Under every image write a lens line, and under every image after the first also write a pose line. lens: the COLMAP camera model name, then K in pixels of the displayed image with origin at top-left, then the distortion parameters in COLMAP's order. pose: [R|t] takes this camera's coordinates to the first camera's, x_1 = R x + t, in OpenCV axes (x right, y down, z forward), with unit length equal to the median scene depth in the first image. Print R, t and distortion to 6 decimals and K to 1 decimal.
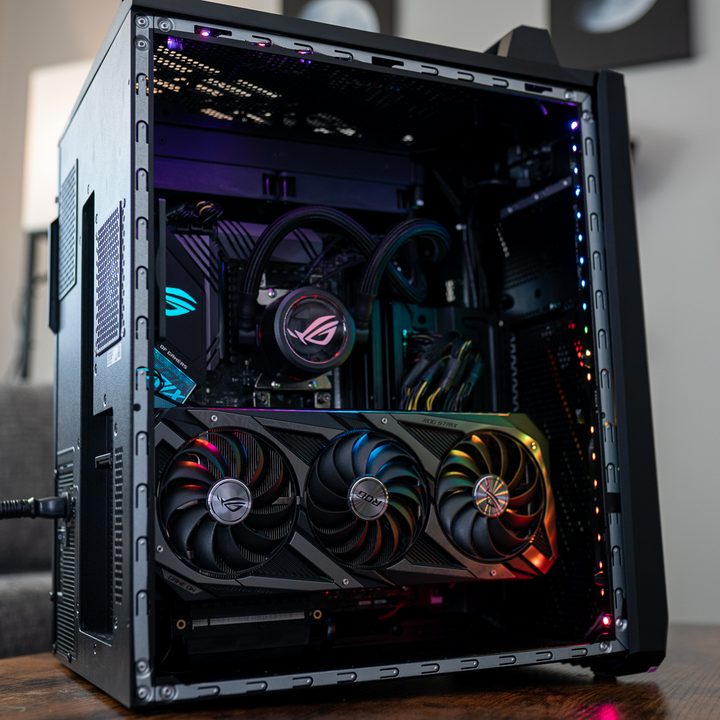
lens RADIAL K [[1038.4, 0, 360.0], [0, 1038.4, 360.0], [0, 0, 1]] dist [0.013804, 0.042671]
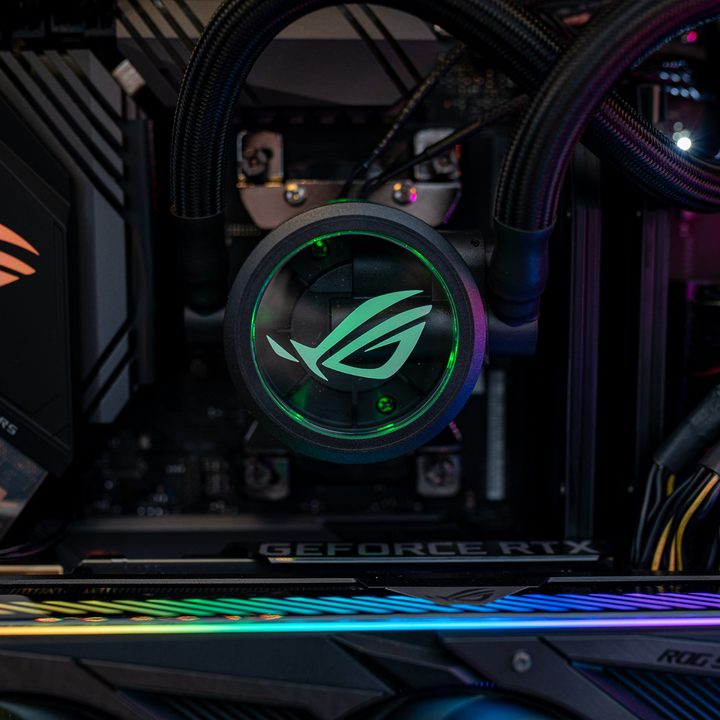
lens RADIAL K [[1104.8, 0, 360.1], [0, 1104.8, 377.5], [0, 0, 1]] dist [0.017626, 0.037078]
pose [[0.918644, 0.082438, -0.386391, 0.098406], [0.029438, 0.960987, 0.275022, -0.115638], [0.393989, -0.264022, 0.880378, 0.690880]]
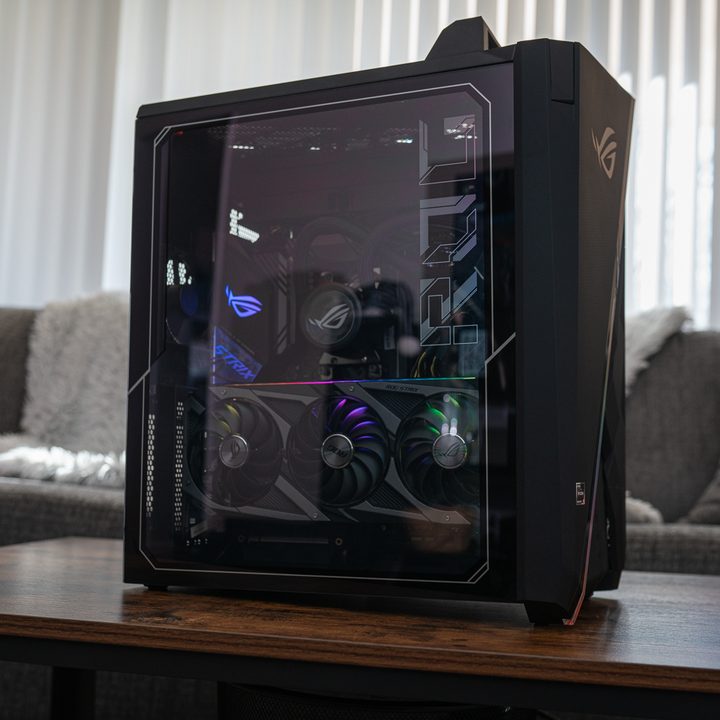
lens RADIAL K [[1038.4, 0, 360.0], [0, 1038.4, 360.0], [0, 0, 1]] dist [0.013804, 0.042671]
pose [[0.683418, -0.048186, -0.728435, 0.904717], [0.083340, 0.996446, 0.012274, 0.010193], [0.725255, -0.069096, 0.685005, 0.163783]]
